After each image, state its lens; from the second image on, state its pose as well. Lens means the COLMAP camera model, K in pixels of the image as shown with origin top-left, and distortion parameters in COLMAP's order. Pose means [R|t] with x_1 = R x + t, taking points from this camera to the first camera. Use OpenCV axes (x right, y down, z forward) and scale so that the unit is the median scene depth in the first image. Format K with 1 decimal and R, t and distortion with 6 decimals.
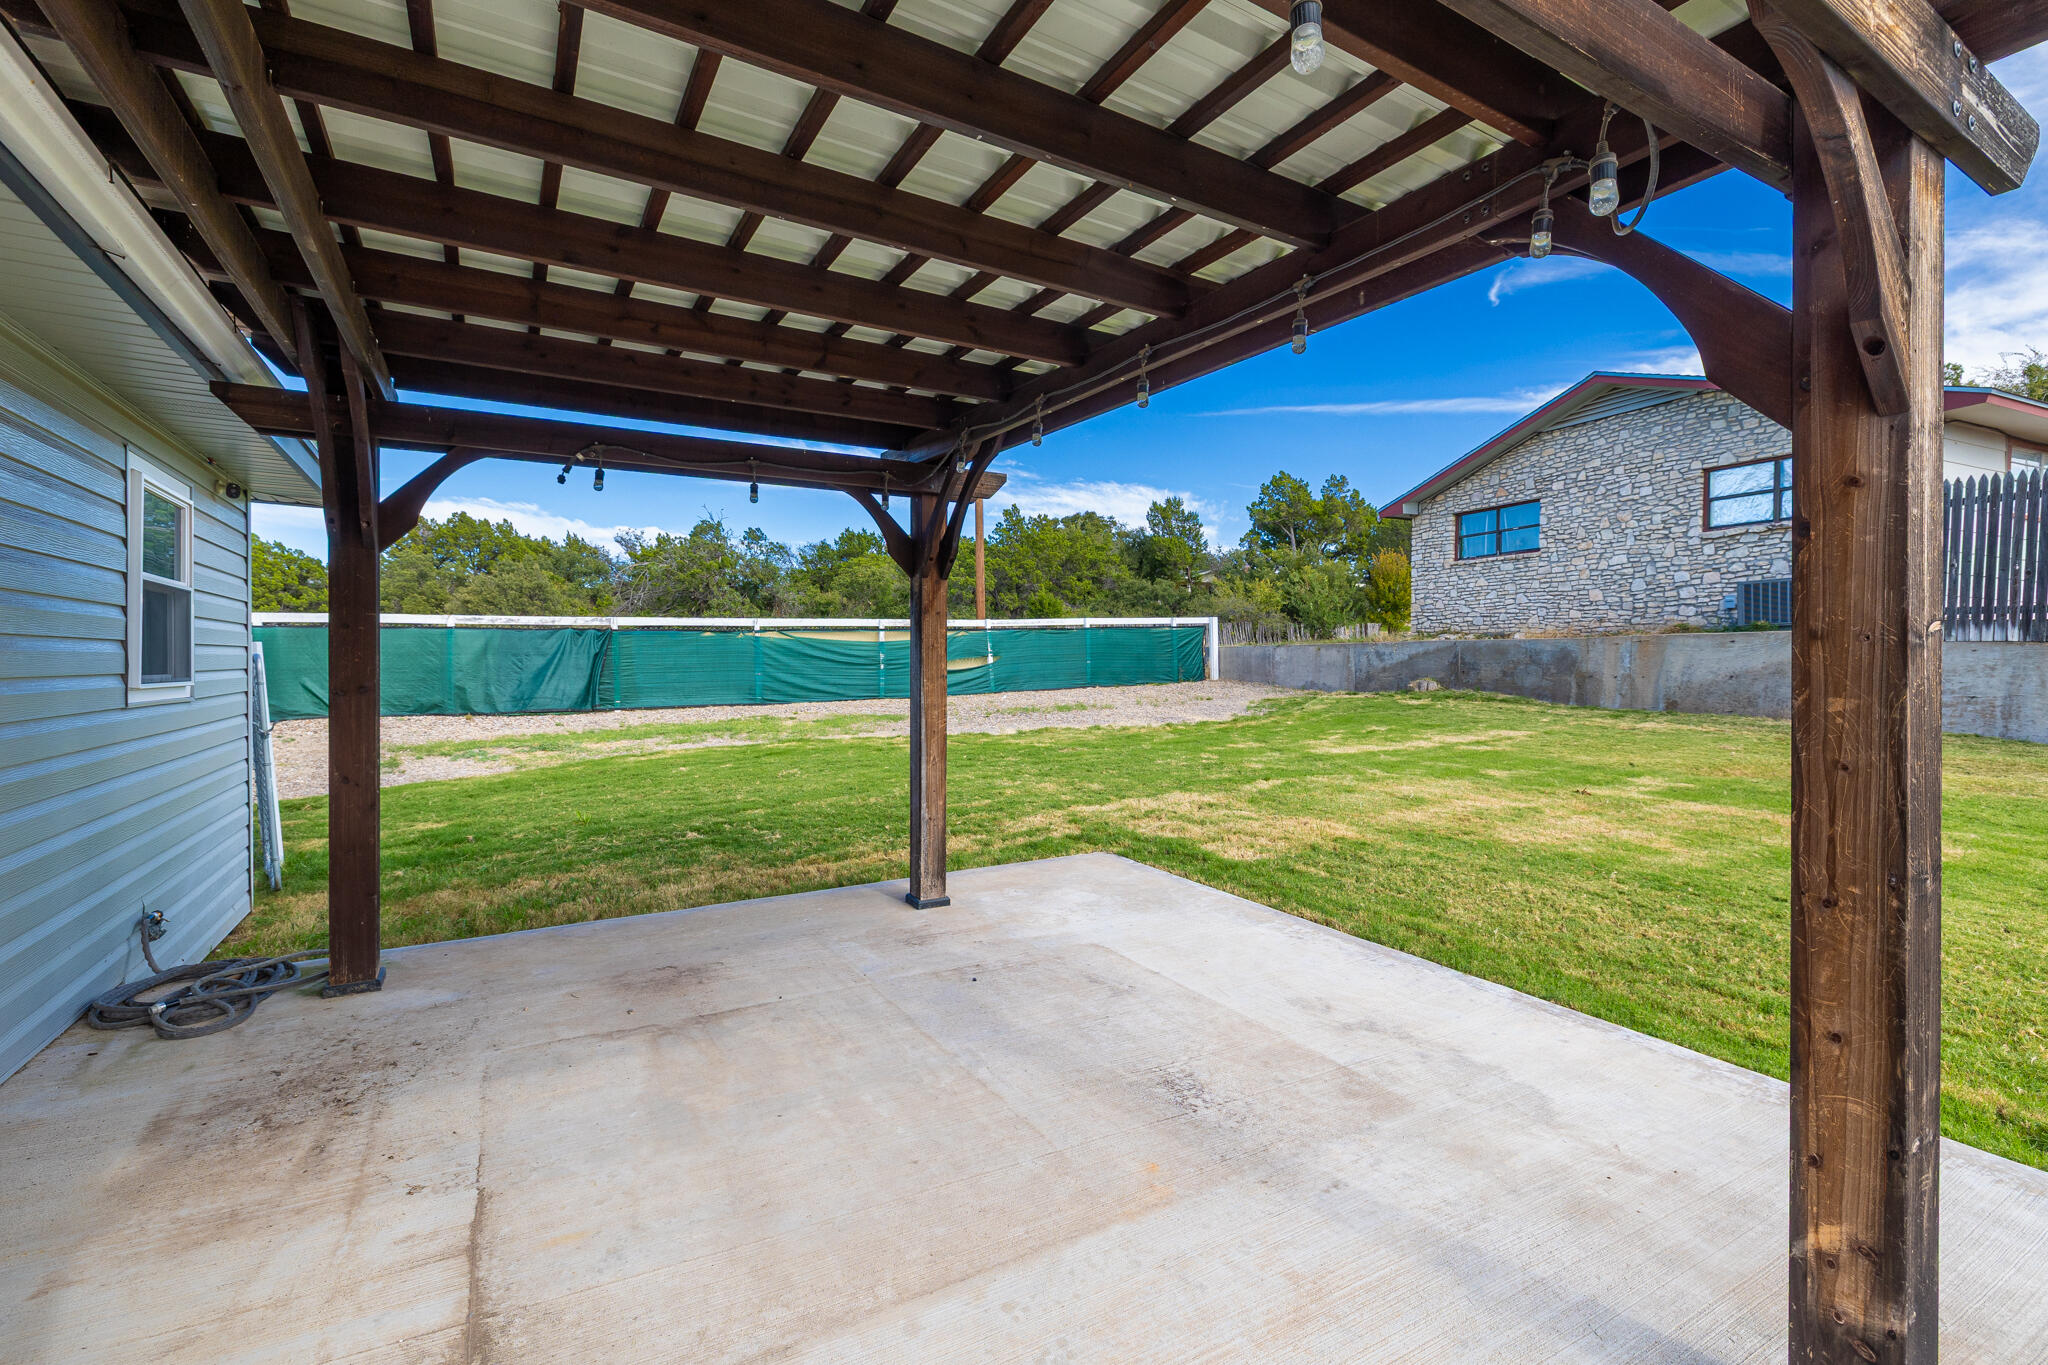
lens RADIAL K [[897.4, 0, 1024.0], [0, 897.4, 682.5], [0, 0, 1]] dist [-0.001115, -0.000196]
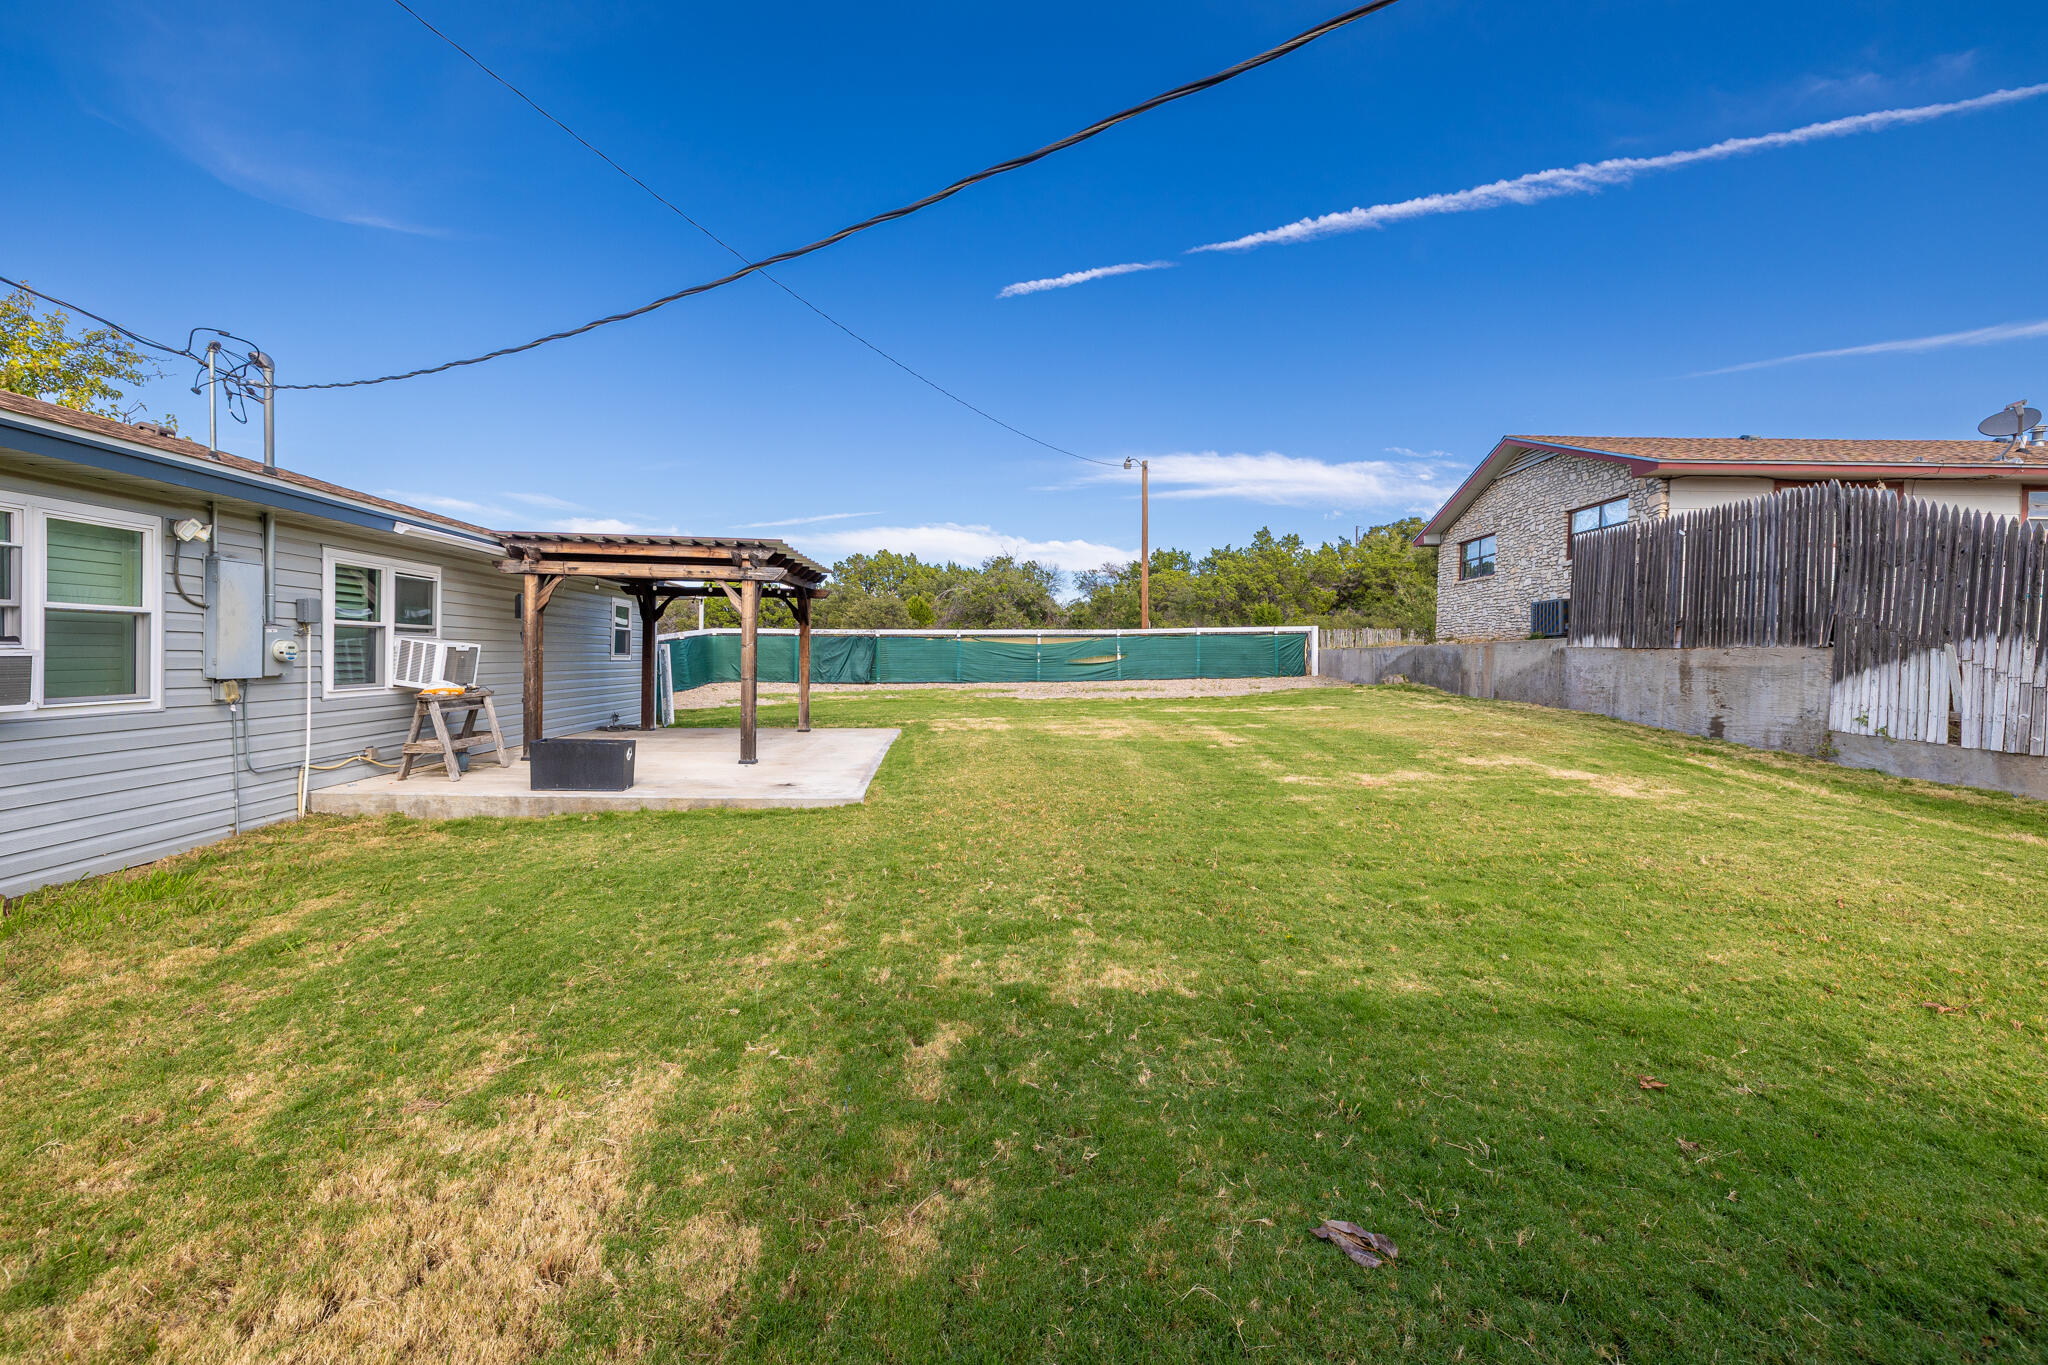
lens RADIAL K [[852.9, 0, 1024.0], [0, 852.9, 682.5], [0, 0, 1]] dist [0.000927, 0.000125]
pose [[0.900470, 0.023488, -0.434283, 0.497184], [-0.023392, 0.999711, 0.005565, 0.013062], [0.434288, 0.005147, 0.900759, -0.351660]]
